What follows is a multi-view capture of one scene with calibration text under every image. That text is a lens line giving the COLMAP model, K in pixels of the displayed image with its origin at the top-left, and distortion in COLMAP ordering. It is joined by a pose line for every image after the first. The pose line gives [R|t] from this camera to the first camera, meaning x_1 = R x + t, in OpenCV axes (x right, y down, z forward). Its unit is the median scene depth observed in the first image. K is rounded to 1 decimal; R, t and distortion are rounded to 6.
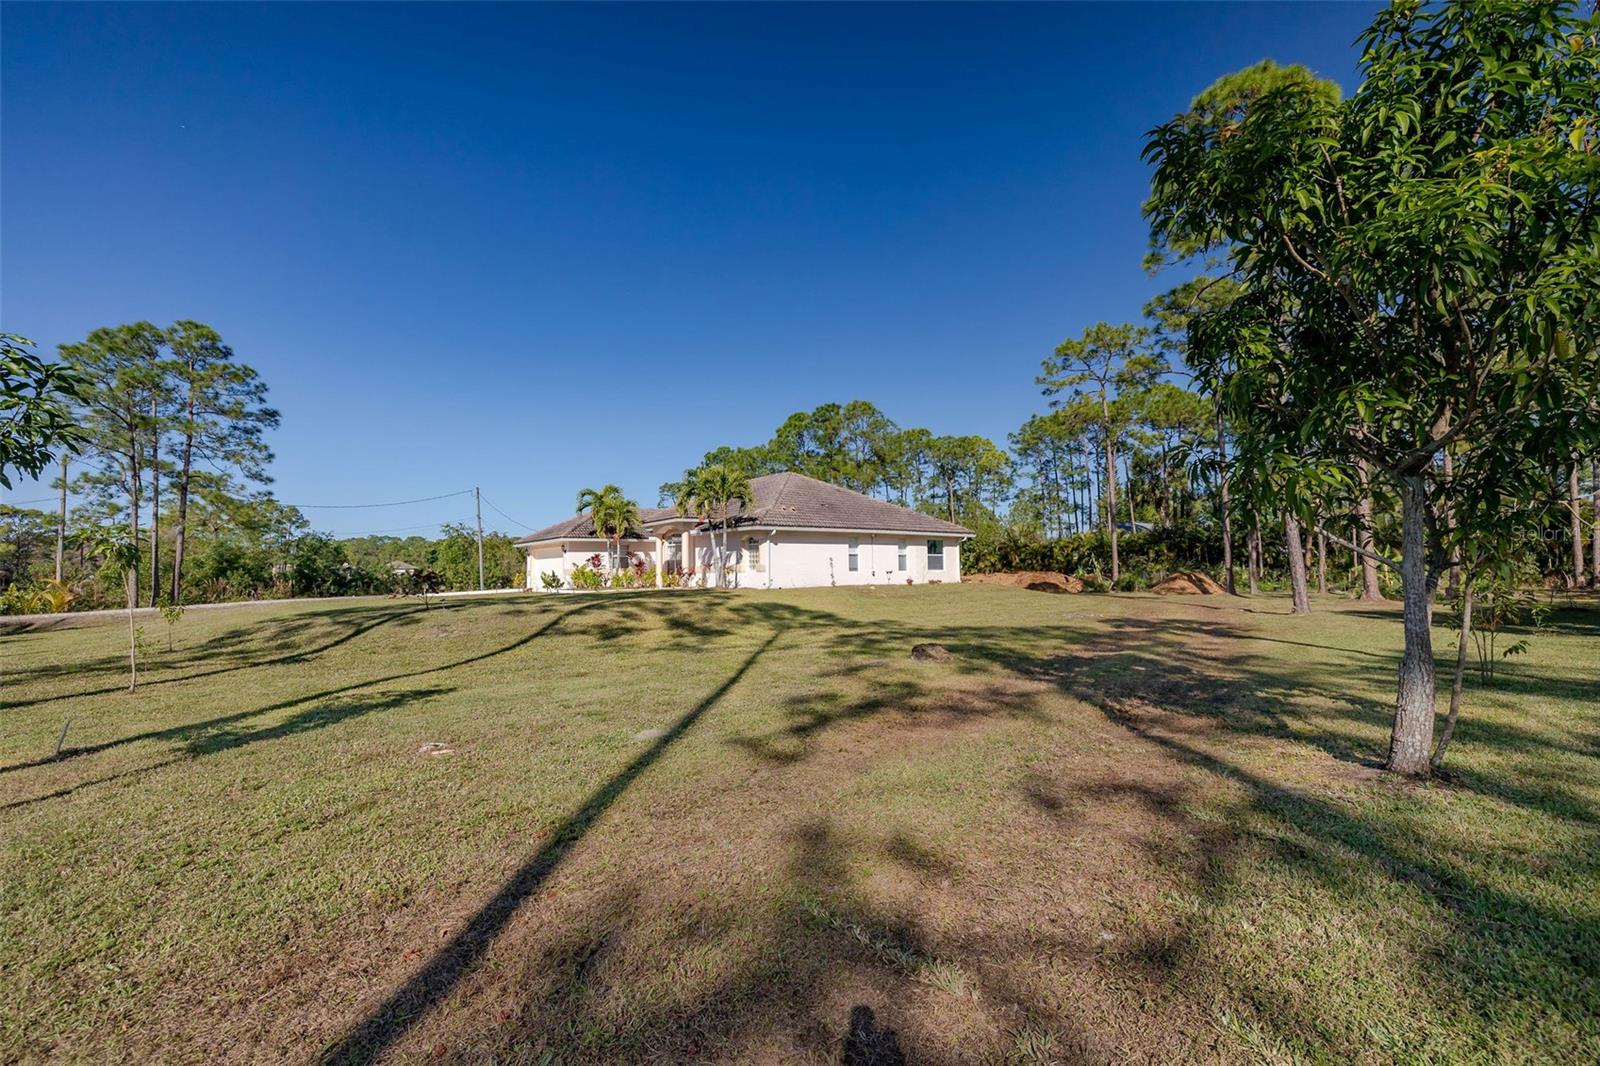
lens RADIAL K [[659.8, 0, 800.0], [0, 659.8, 533.0], [0, 0, 1]] dist [0.000944, 0.000193]
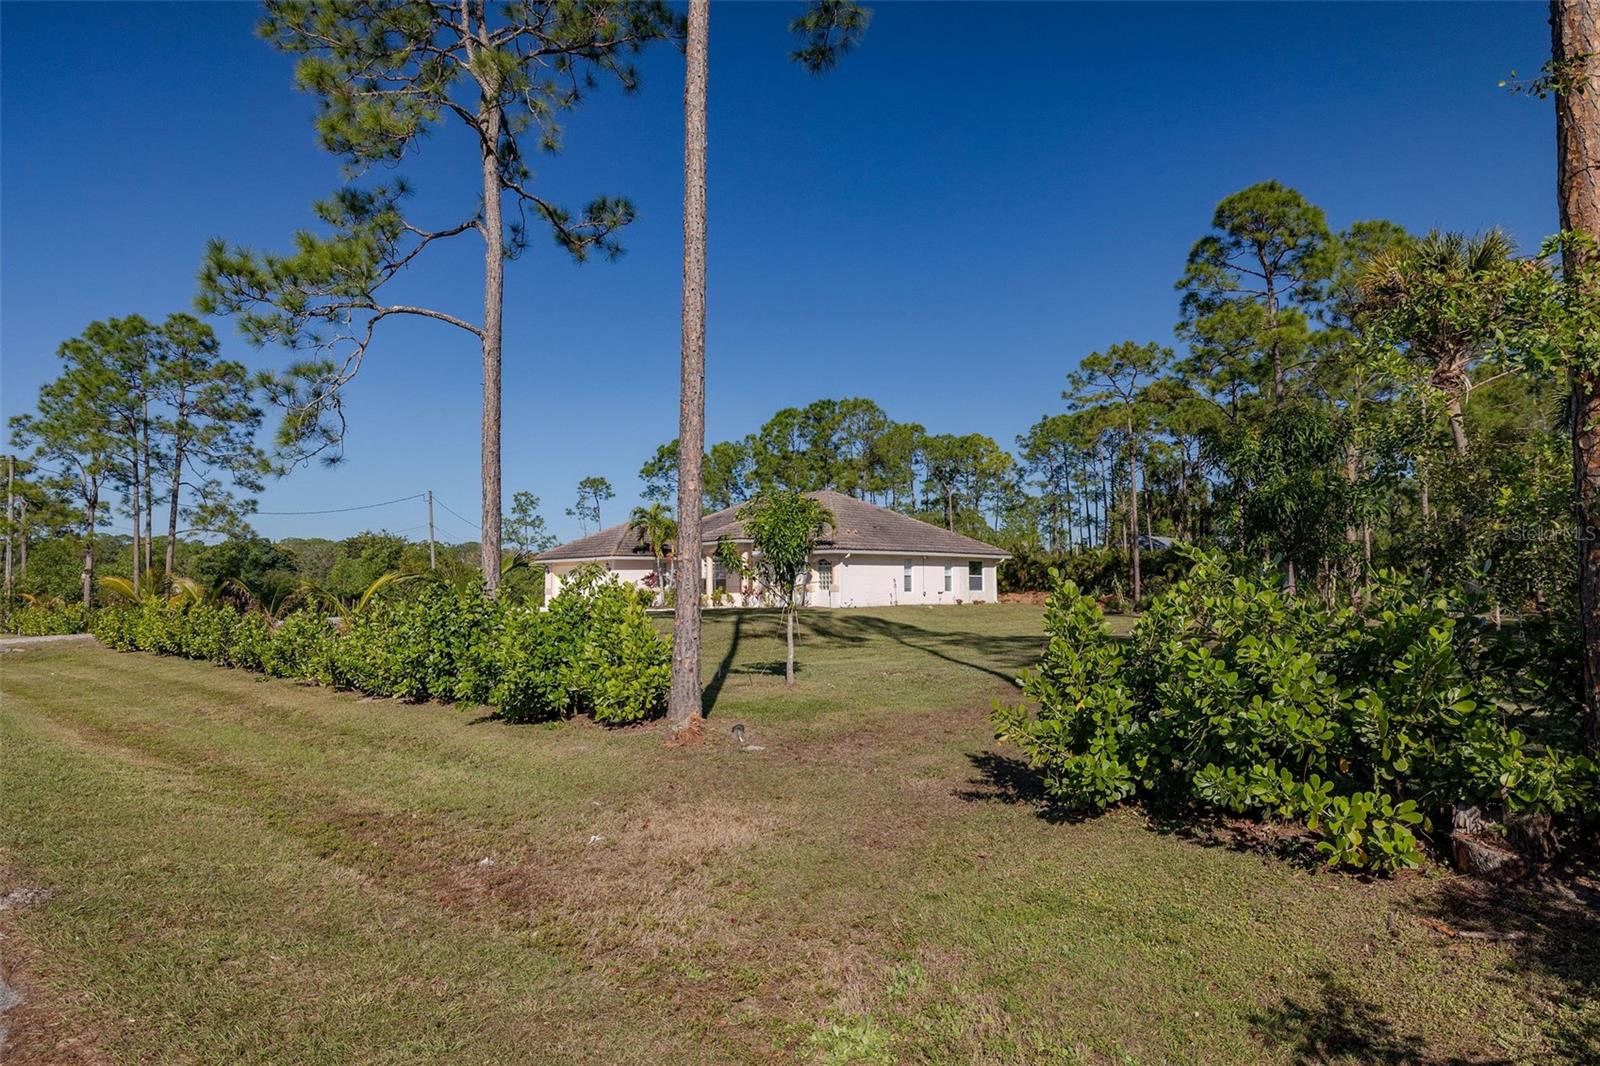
lens RADIAL K [[916.3, 0, 803.6], [0, 916.3, 541.3], [0, 0, 1]] dist [-0.002148, -0.000497]
pose [[0.992982, 0.011335, 0.117721, -0.176508], [-0.012016, 0.999915, 0.005076, -0.018846], [-0.117654, -0.006455, 0.993034, -0.295274]]
